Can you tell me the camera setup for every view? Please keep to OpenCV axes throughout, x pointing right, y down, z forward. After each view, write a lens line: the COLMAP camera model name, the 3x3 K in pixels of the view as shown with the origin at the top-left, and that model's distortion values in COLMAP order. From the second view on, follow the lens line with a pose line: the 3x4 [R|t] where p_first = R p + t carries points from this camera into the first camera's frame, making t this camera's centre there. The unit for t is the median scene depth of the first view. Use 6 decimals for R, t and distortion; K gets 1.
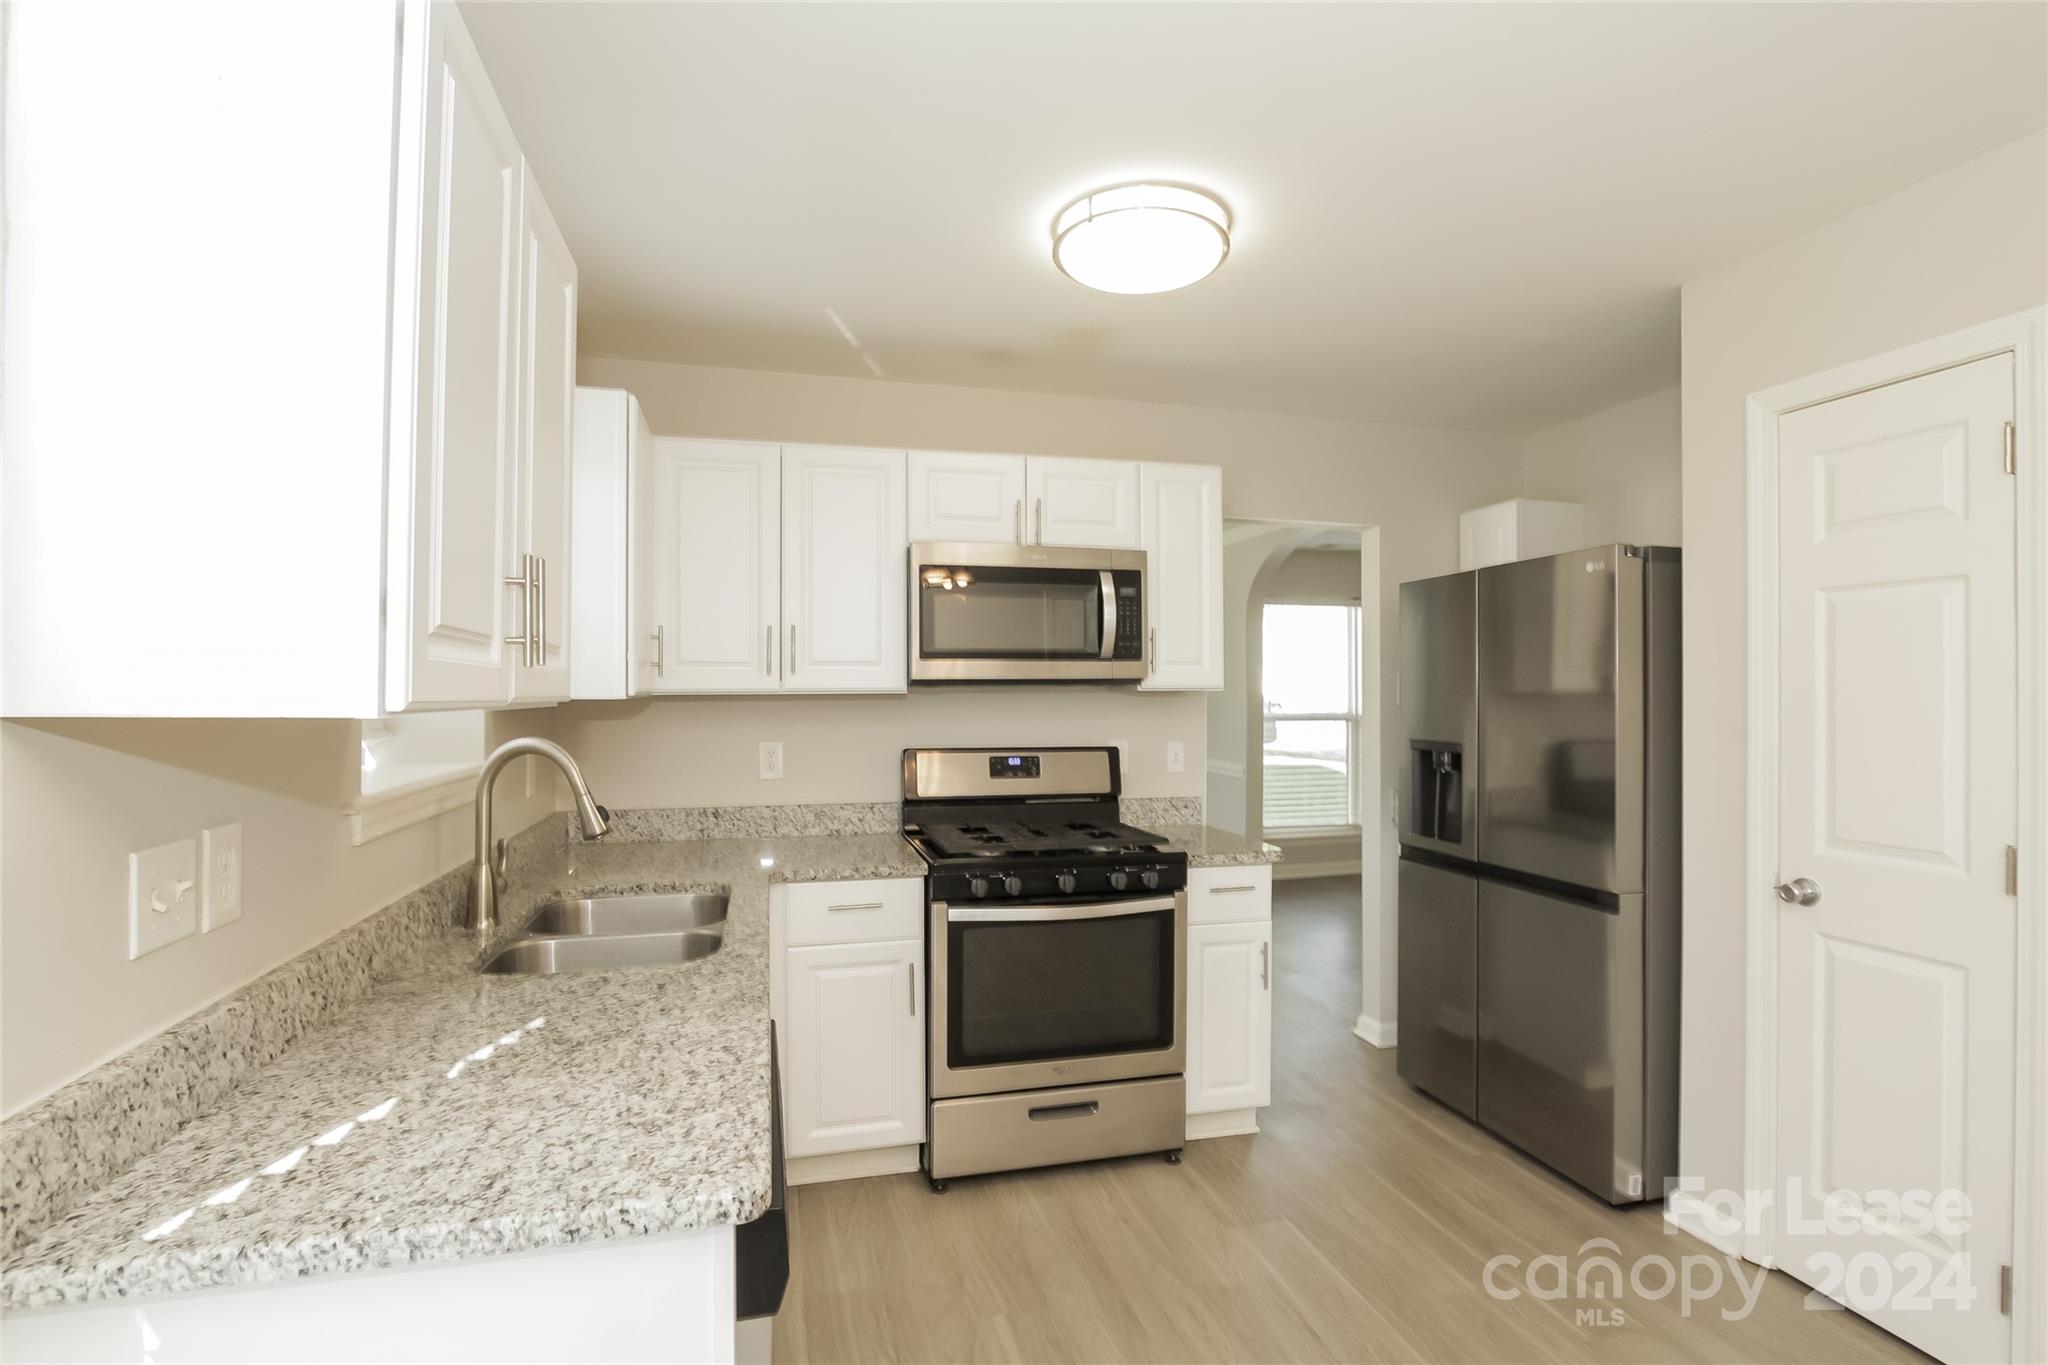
lens RADIAL K [[949.1, 0, 1003.1], [0, 949.1, 678.0], [0, 0, 1]] dist [-0.016474, 0.000204]
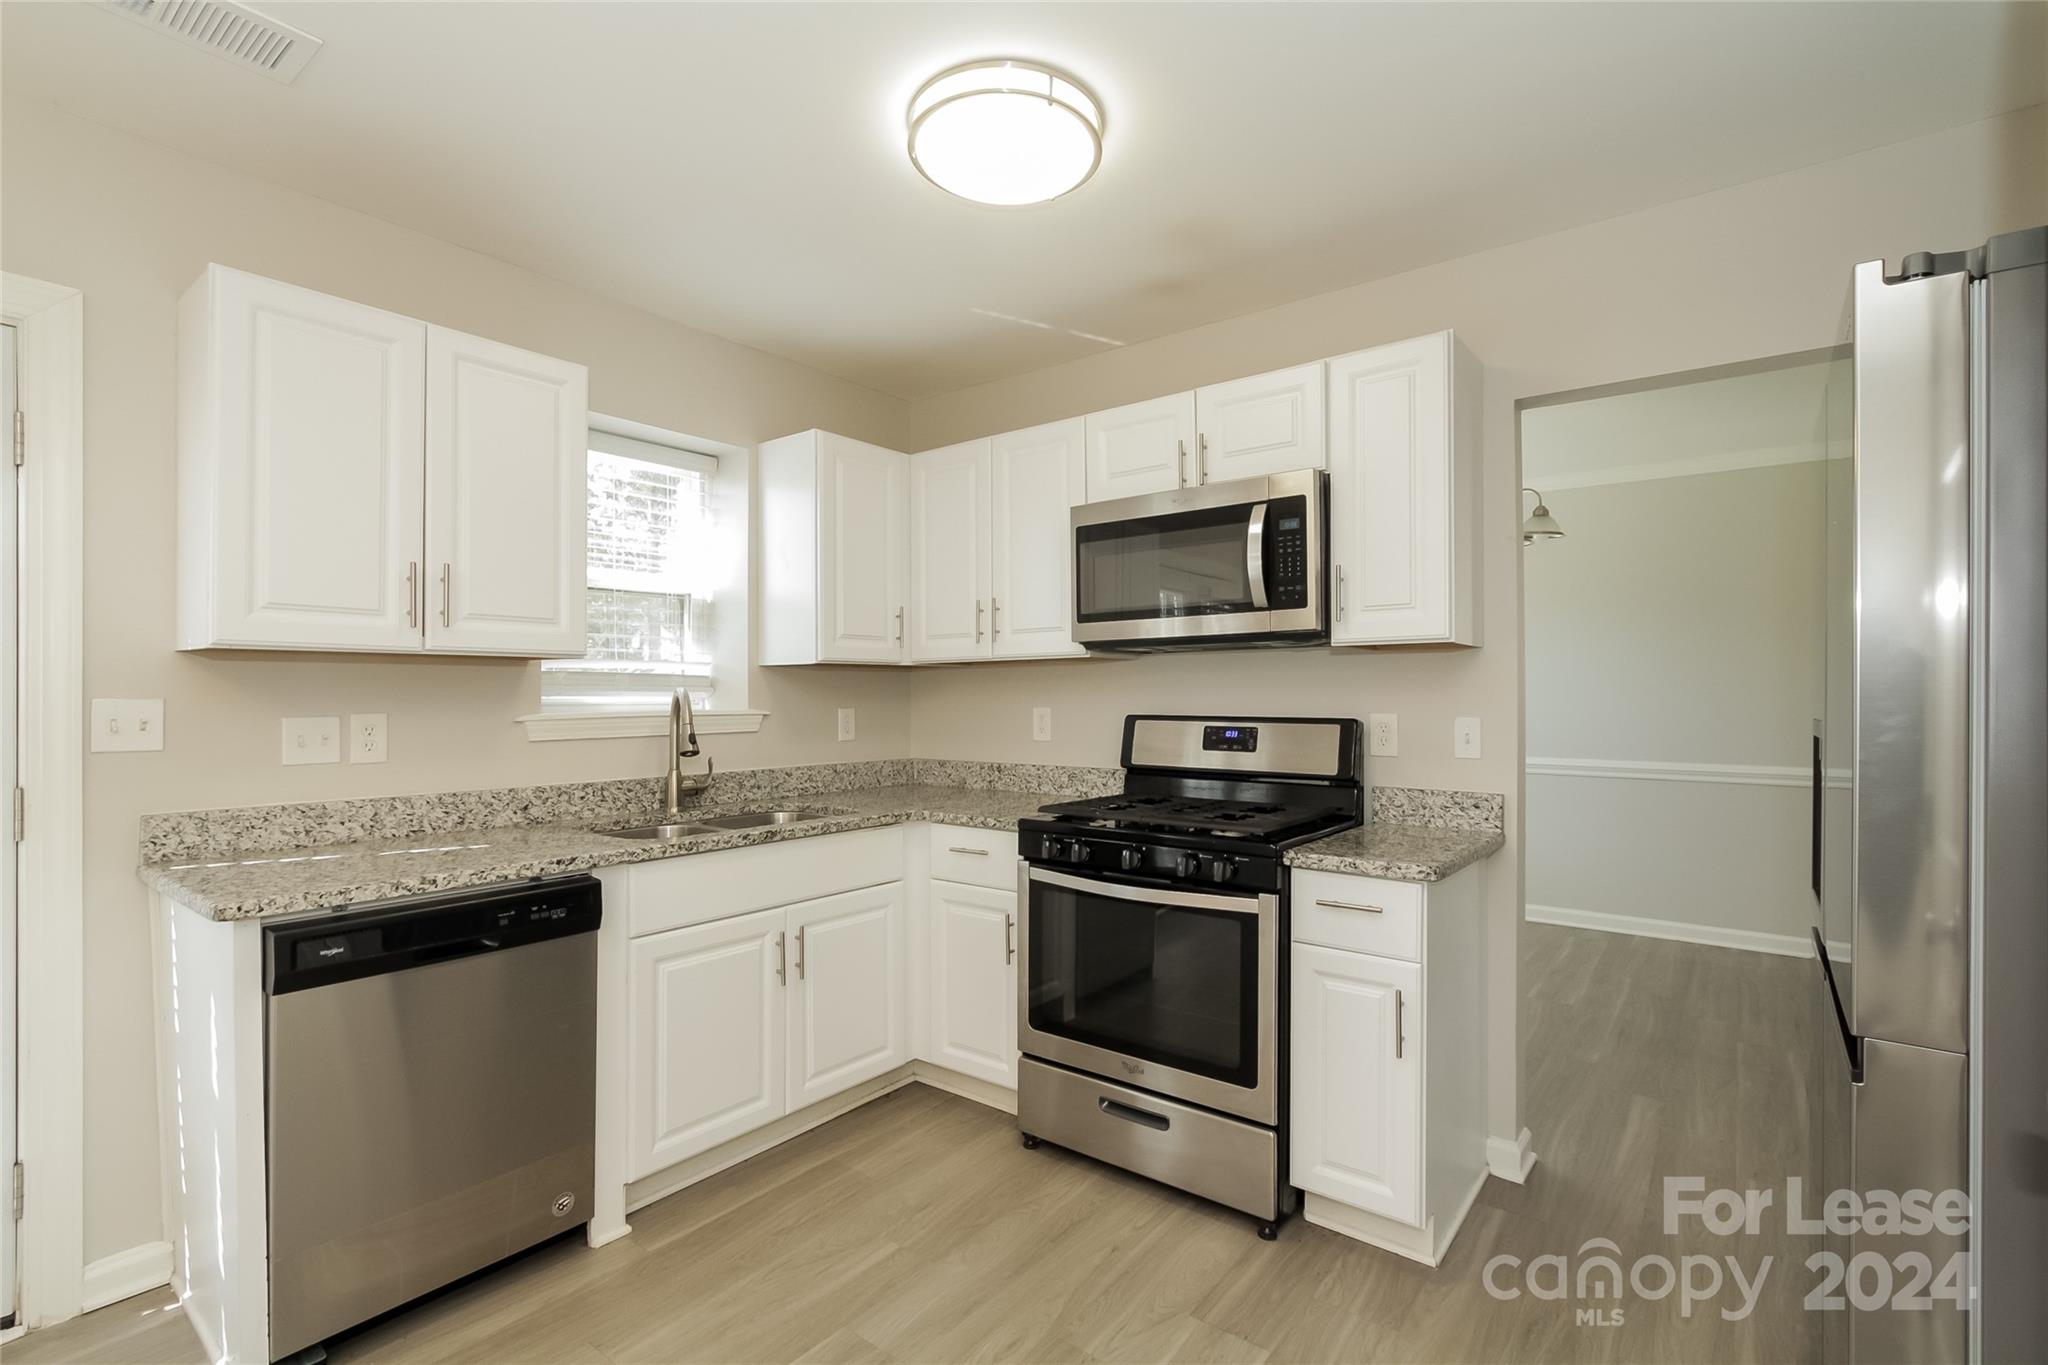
lens RADIAL K [[935.5, 0, 1024.0], [0, 935.5, 682.5], [0, 0, 1]] dist [0.000876, 0.000034]
pose [[0.623379, -0.011224, -0.781839, 0.610186], [0.014578, 0.999890, -0.002730, 0.042866], [0.781784, -0.009696, 0.623474, 0.322521]]
